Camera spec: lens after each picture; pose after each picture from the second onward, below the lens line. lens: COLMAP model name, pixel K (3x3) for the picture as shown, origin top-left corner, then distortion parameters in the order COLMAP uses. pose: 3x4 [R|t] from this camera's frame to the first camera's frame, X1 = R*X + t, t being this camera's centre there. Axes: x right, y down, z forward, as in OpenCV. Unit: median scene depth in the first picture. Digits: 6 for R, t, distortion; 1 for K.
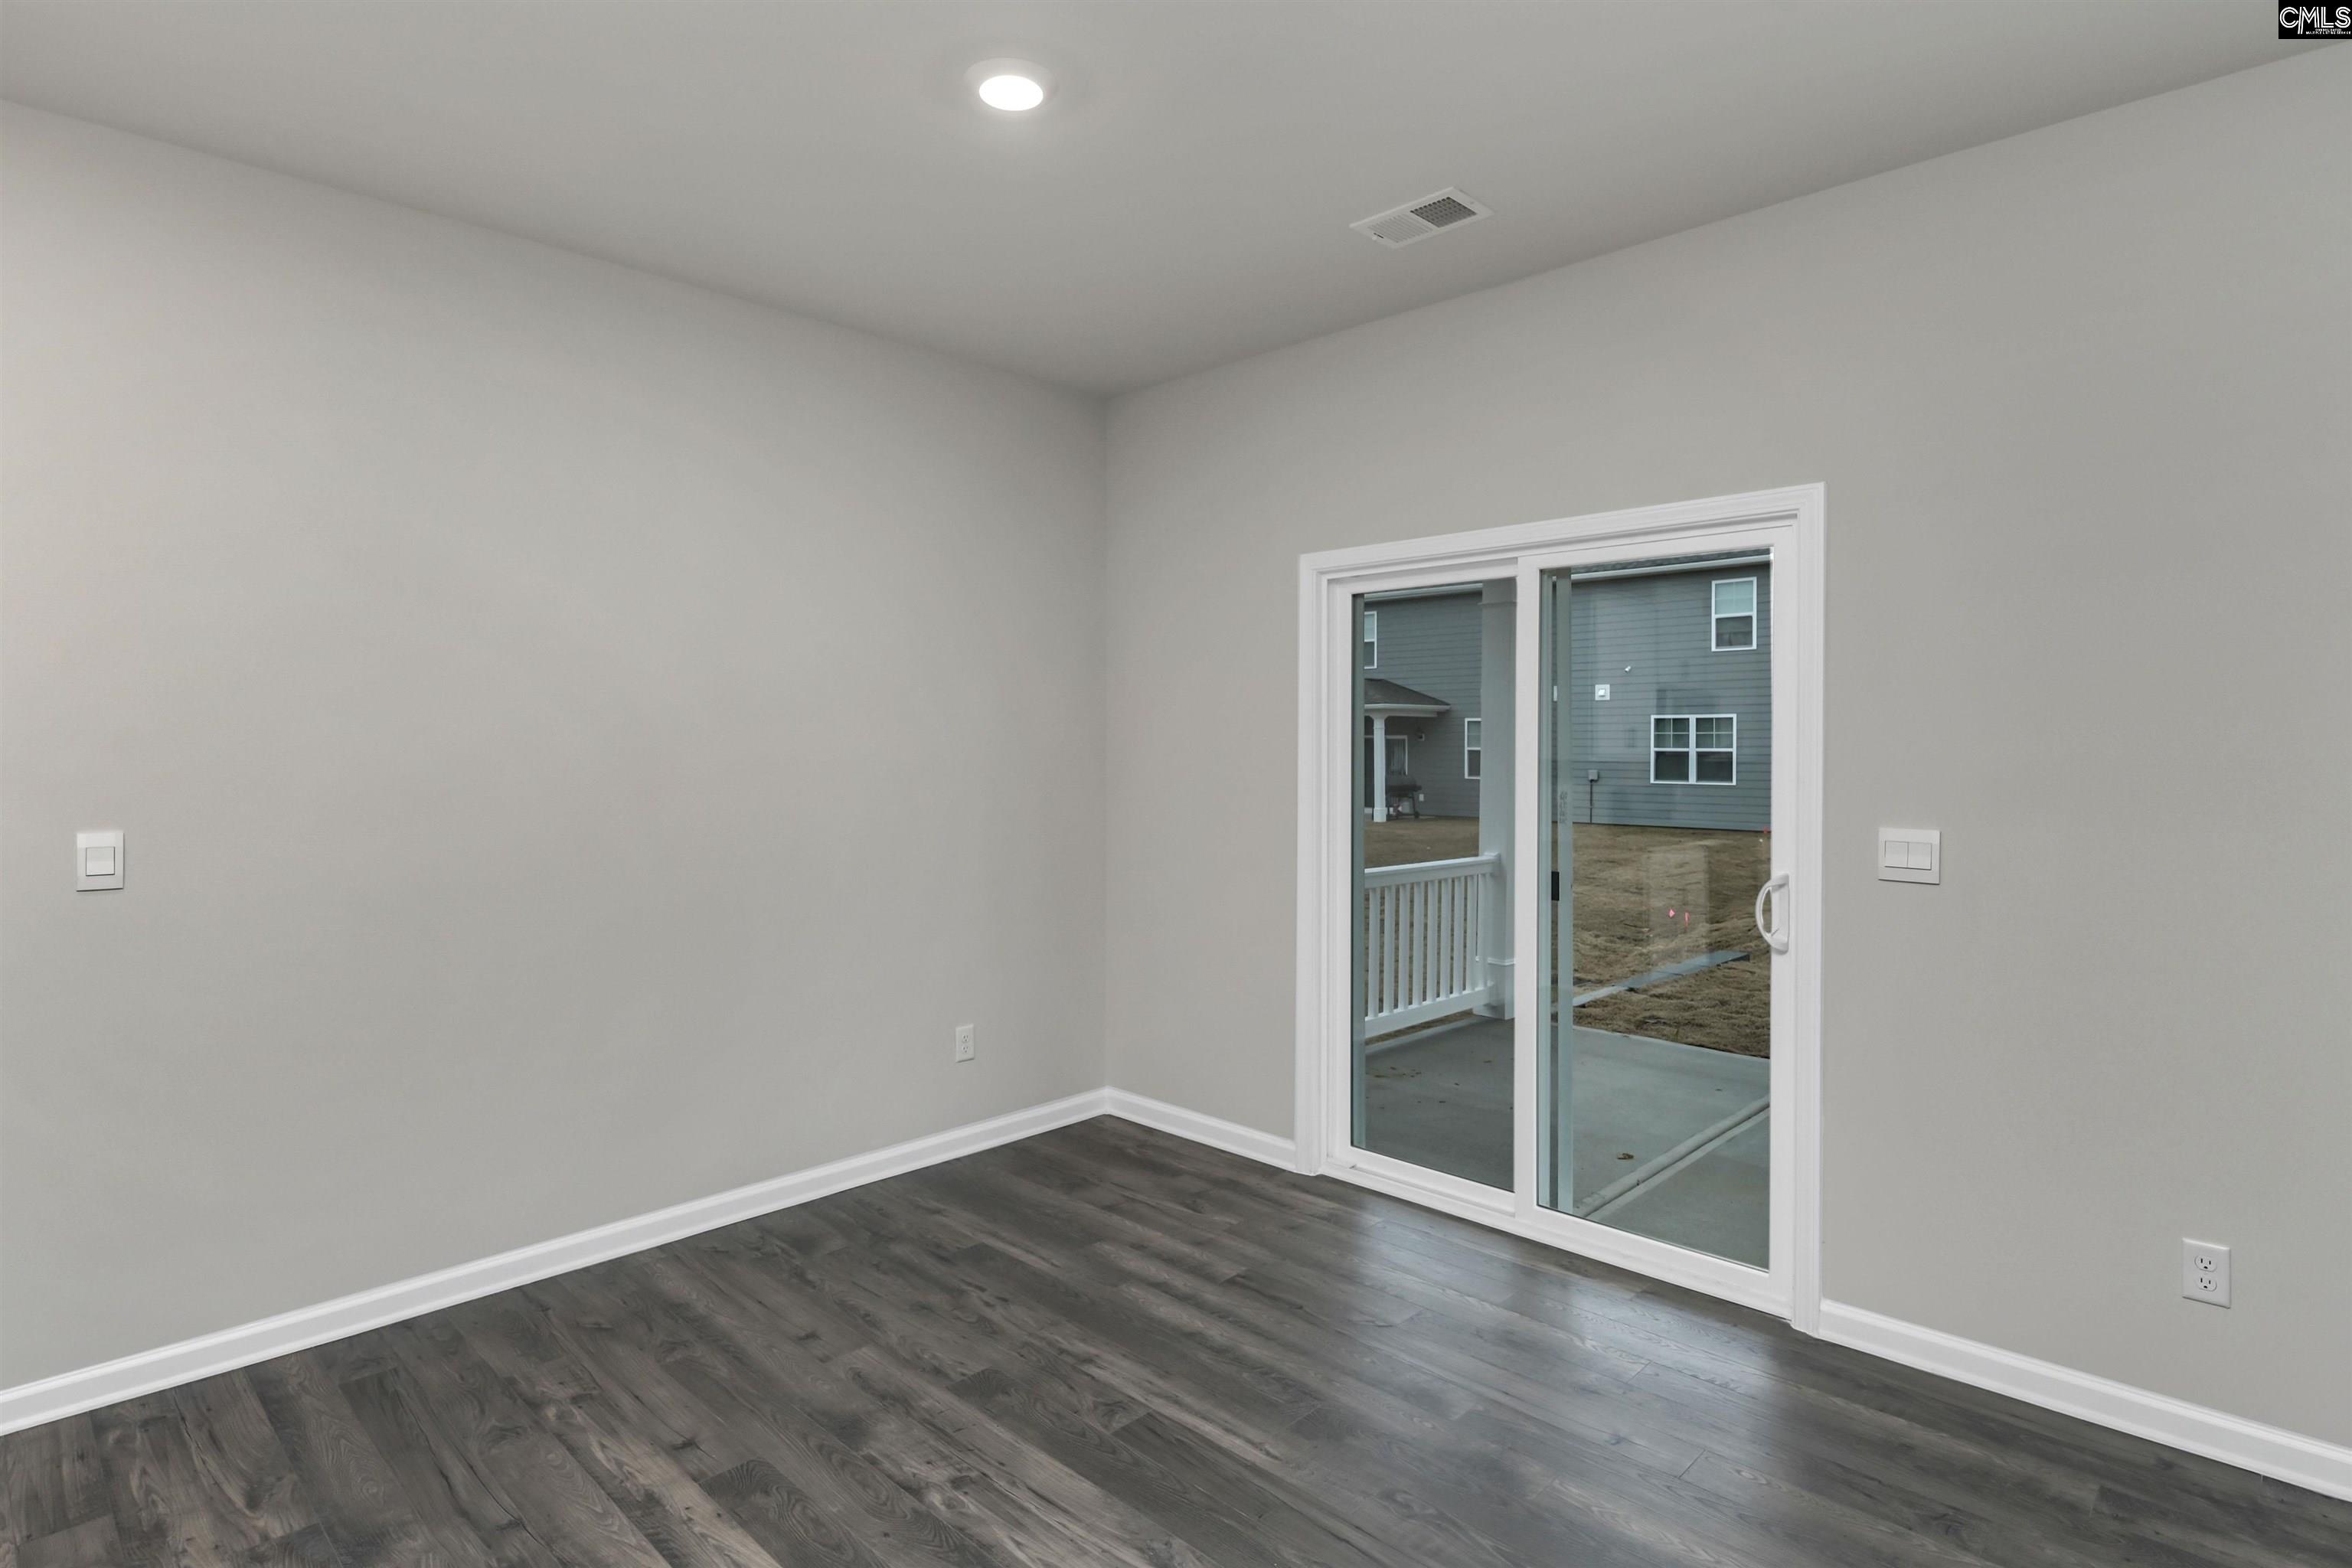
lens RADIAL K [[1196.6, 0, 1212.8], [0, 1196.6, 726.9], [0, 0, 1]] dist [0.000595, -0.004312]
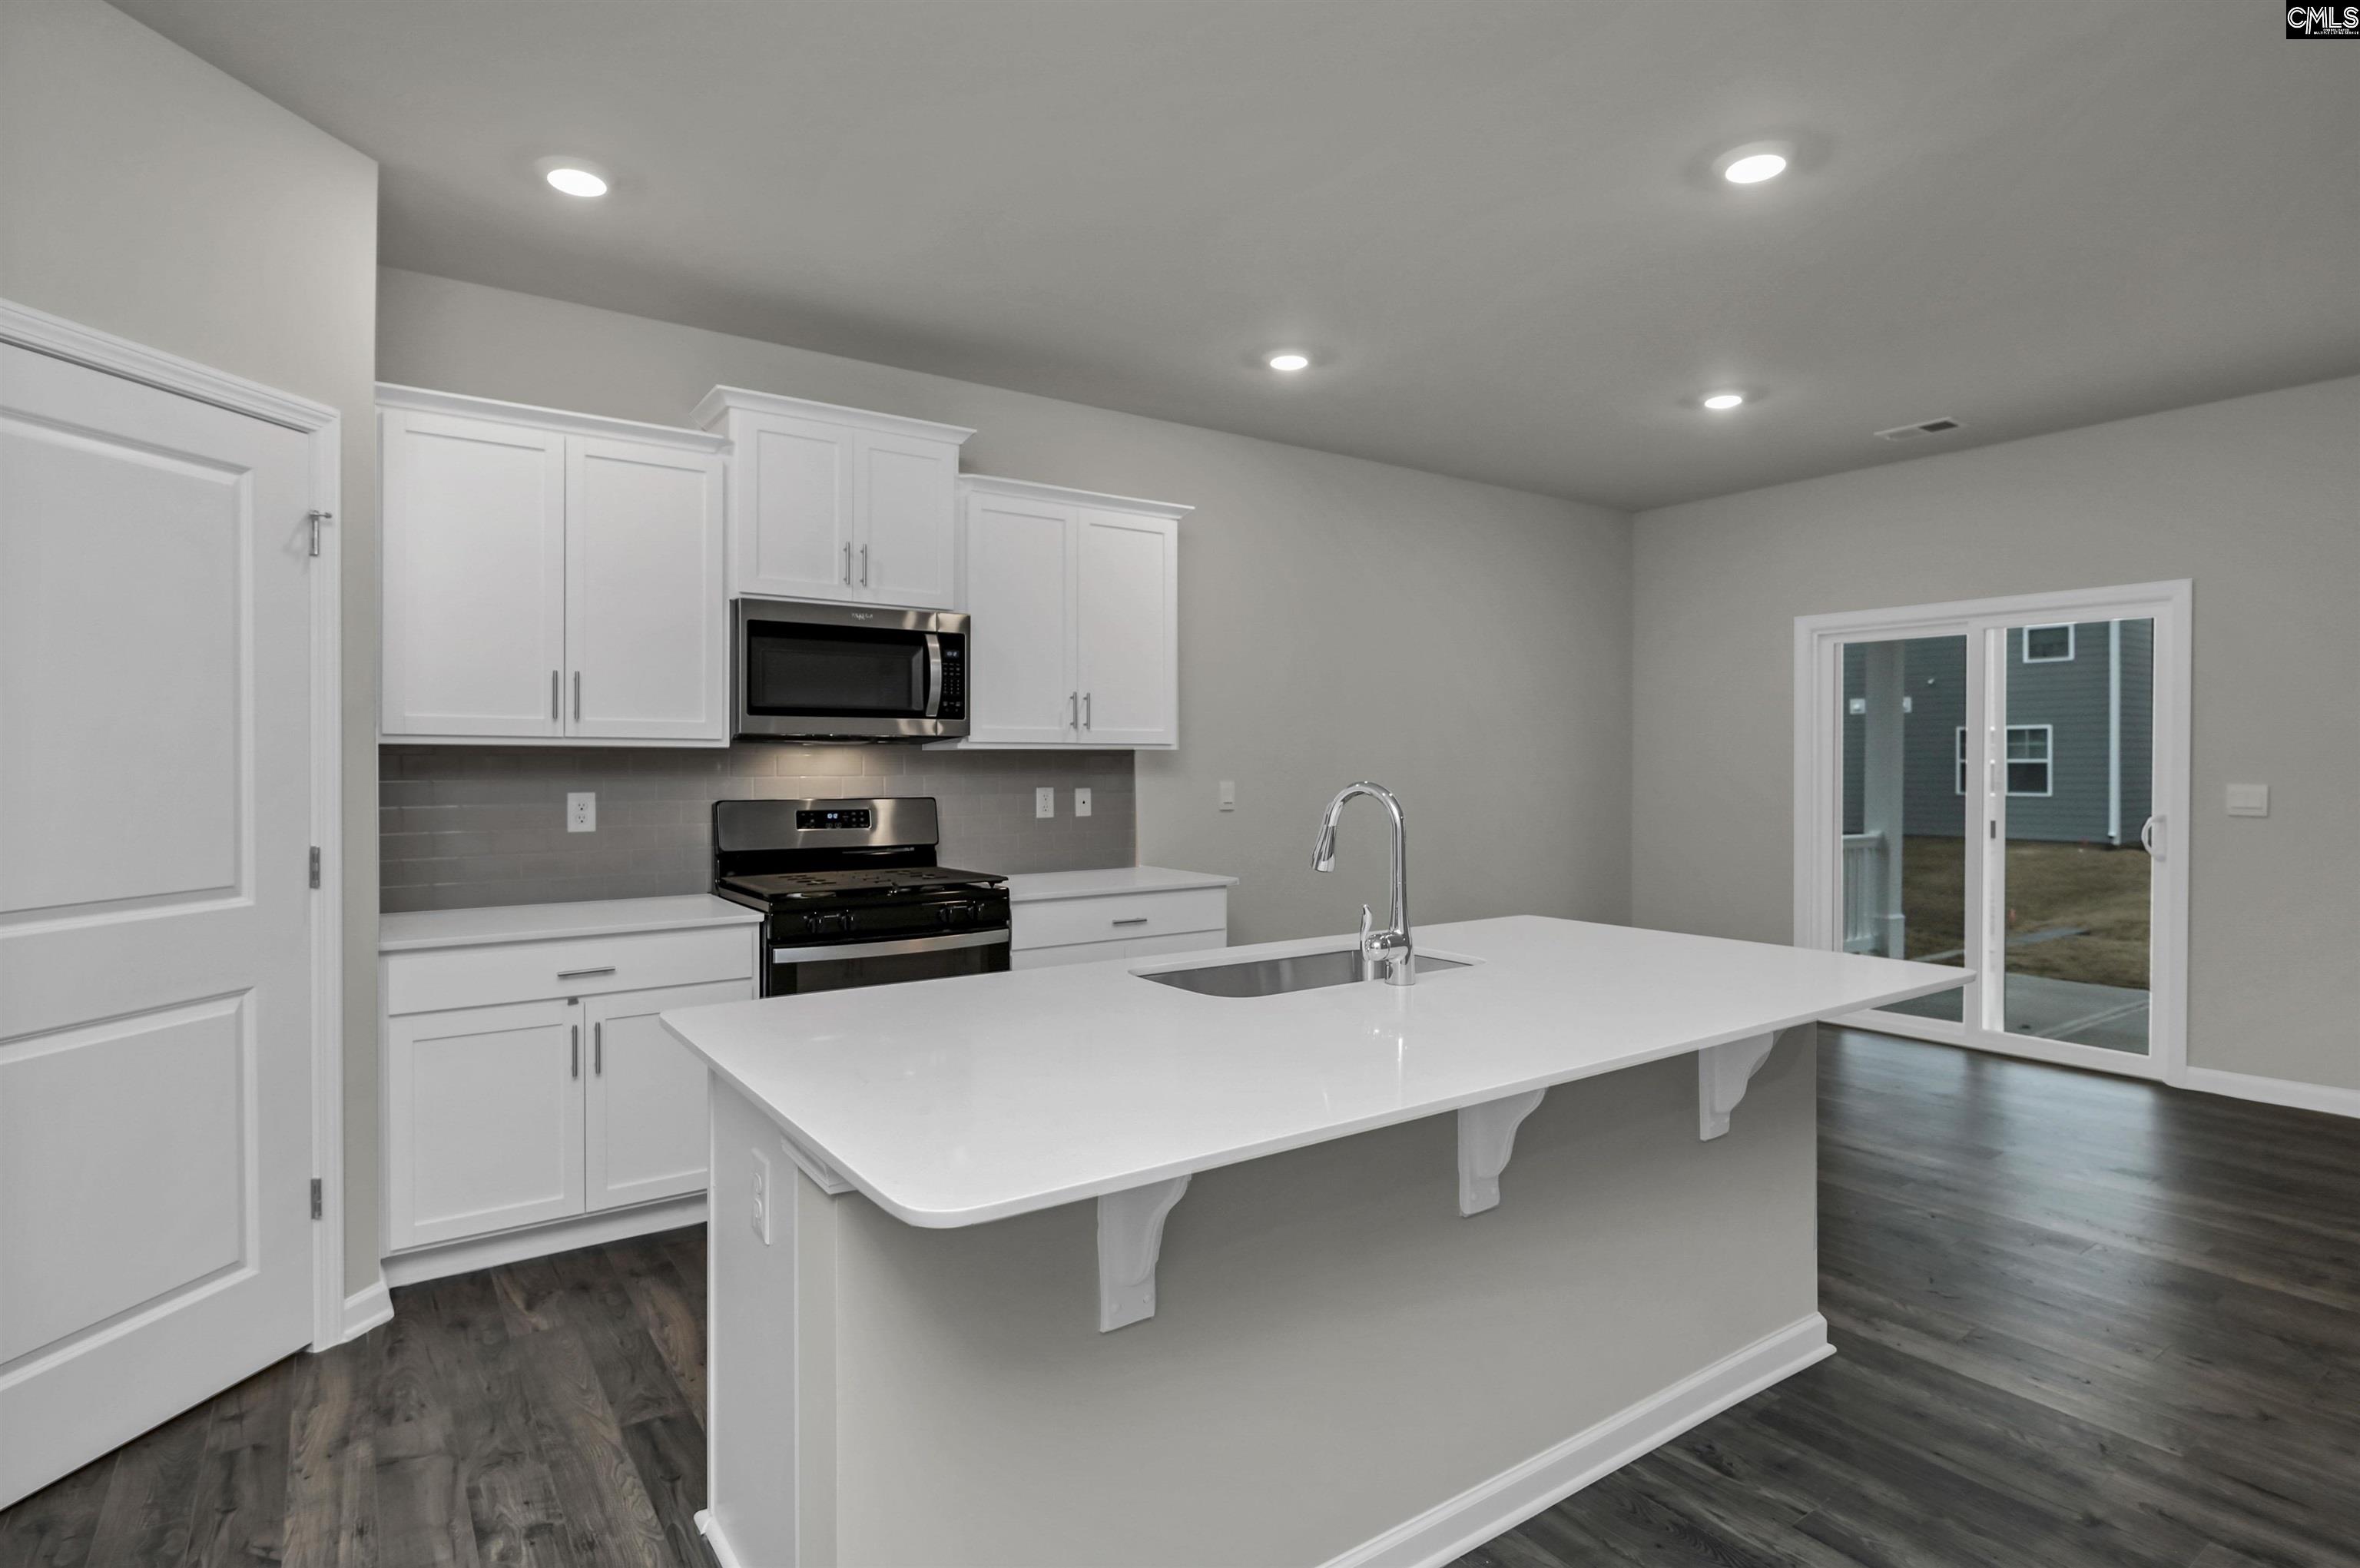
lens RADIAL K [[1200.7, 0, 1219.4], [0, 1200.7, 749.0], [0, 0, 1]] dist [0.000595, -0.004312]
pose [[0.983449, -0.001083, -0.181180, -0.416191], [0.002099, 0.999983, 0.005420, 0.016186], [0.181171, -0.005711, 0.983435, -0.716843]]
